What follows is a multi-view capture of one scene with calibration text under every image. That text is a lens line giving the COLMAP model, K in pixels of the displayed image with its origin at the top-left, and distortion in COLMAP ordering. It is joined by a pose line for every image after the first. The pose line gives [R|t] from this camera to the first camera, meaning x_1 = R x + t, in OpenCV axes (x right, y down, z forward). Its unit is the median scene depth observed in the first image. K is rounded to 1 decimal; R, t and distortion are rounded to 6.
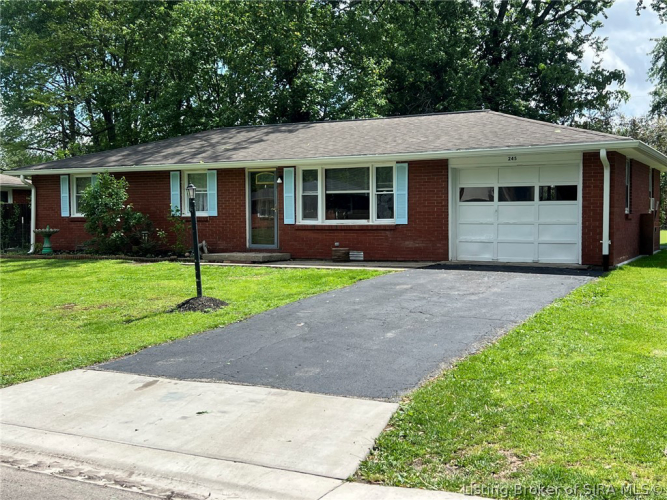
lens RADIAL K [[792.4, 0, 333.5], [0, 792.4, 250.0], [0, 0, 1]] dist [0.095218, 0.004800]
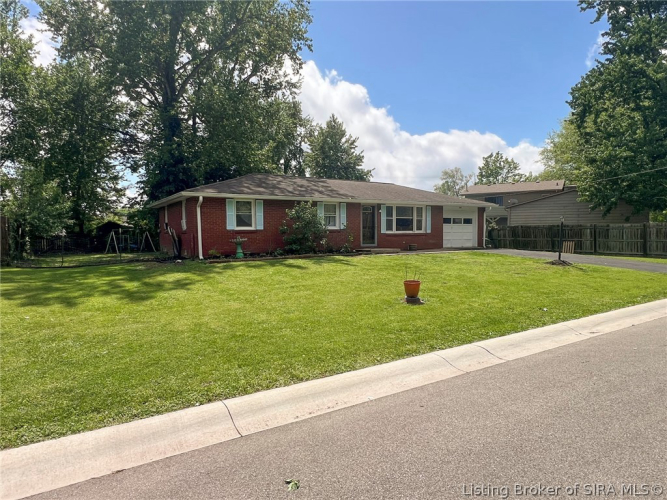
lens RADIAL K [[417.0, 0, 333.5], [0, 417.0, 250.0], [0, 0, 1]] dist [-0.051618, -0.000197]
pose [[0.485537, -0.042489, 0.873183, -1.018748], [0.037074, 0.998920, 0.027992, -0.024881], [-0.873429, 0.018781, 0.486588, 0.608329]]
